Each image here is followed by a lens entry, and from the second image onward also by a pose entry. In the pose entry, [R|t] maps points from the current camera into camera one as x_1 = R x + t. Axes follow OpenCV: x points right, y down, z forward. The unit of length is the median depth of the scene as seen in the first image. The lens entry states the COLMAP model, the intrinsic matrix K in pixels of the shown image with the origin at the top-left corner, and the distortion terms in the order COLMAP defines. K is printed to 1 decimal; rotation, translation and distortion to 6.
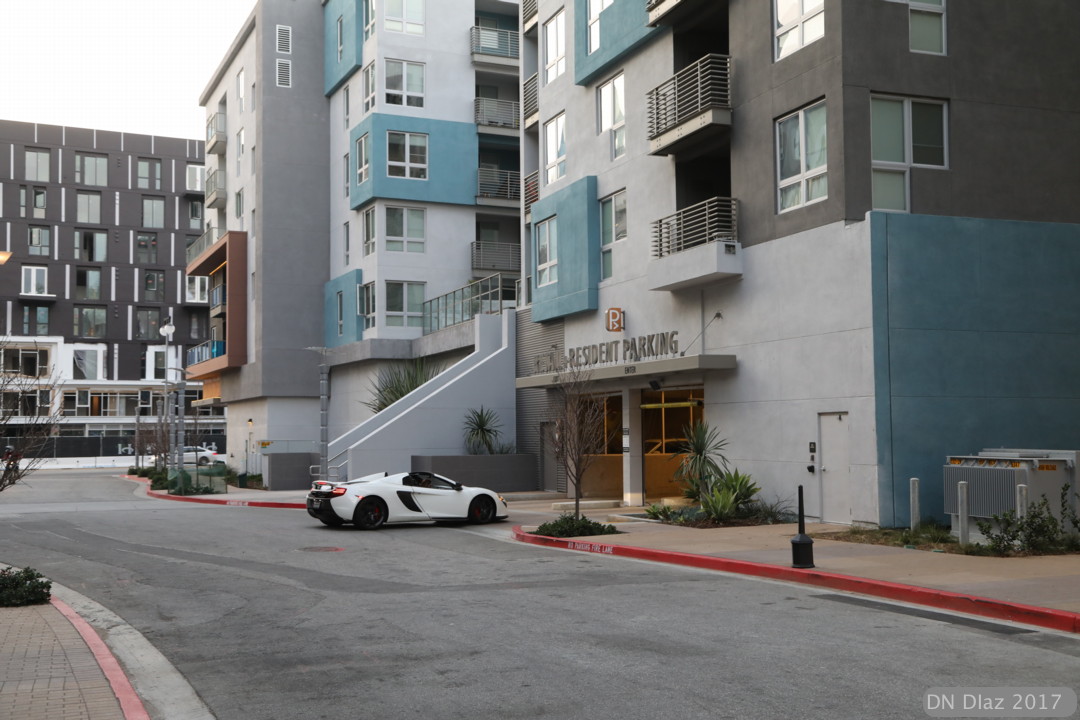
lens RADIAL K [[1181.6, 0, 540.0], [0, 1181.6, 360.0], [0, 0, 1]] dist [0.056740, 0.063555]
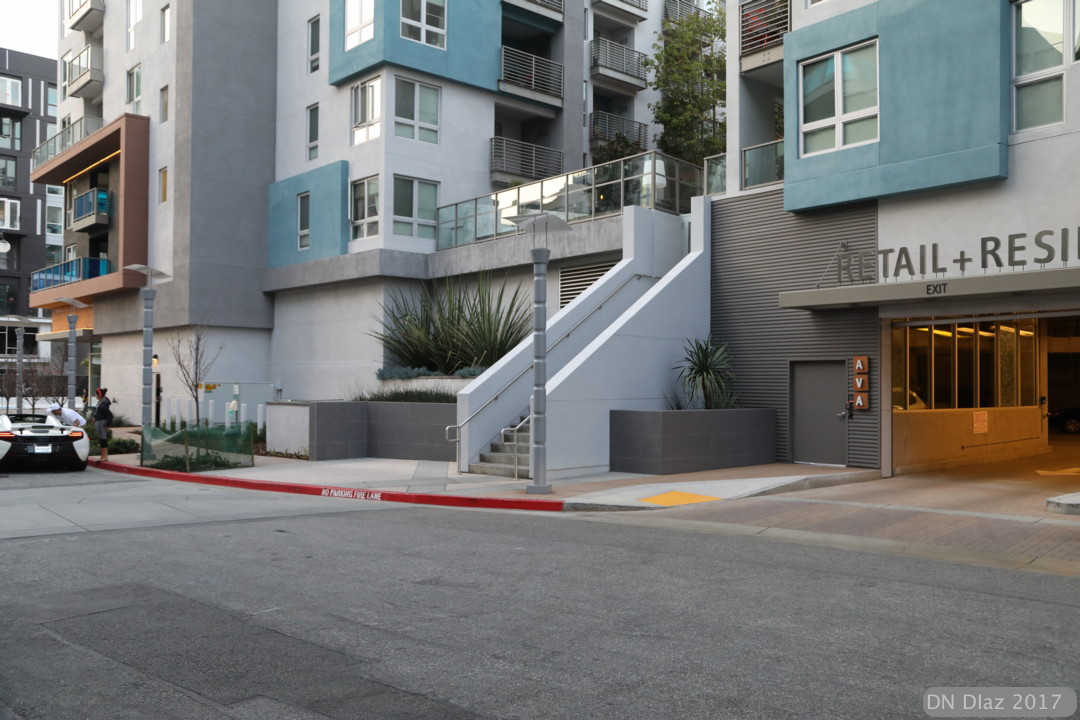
lens RADIAL K [[930.7, 0, 545.3], [0, 930.7, 361.6], [0, 0, 1]] dist [-0.037082, 0.086403]
pose [[0.954503, 0.019960, 0.297533, -0.212489], [-0.031941, 0.998861, 0.035457, 0.028487], [-0.296487, -0.043347, 0.954053, 0.397254]]
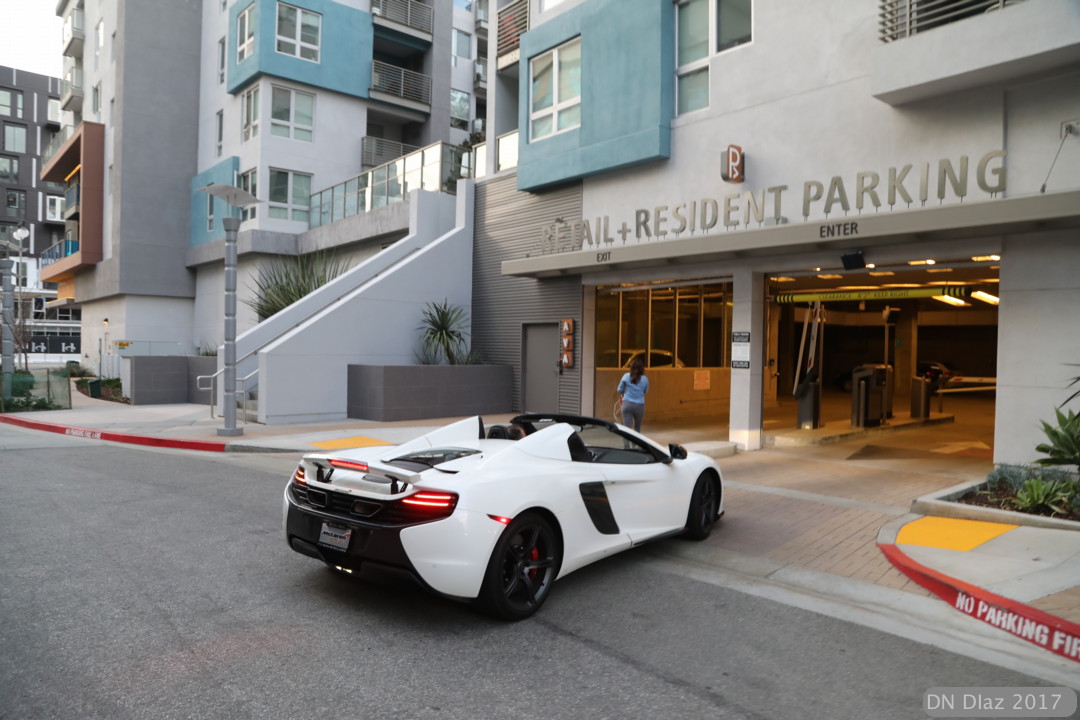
lens RADIAL K [[738.5, 0, 541.4], [0, 738.5, 365.4], [0, 0, 1]] dist [-0.117759, 0.071982]
pose [[0.952968, 0.018155, 0.302528, -0.096489], [-0.044312, 0.995824, 0.079822, 0.030222], [-0.299815, -0.089474, 0.949792, 0.401213]]
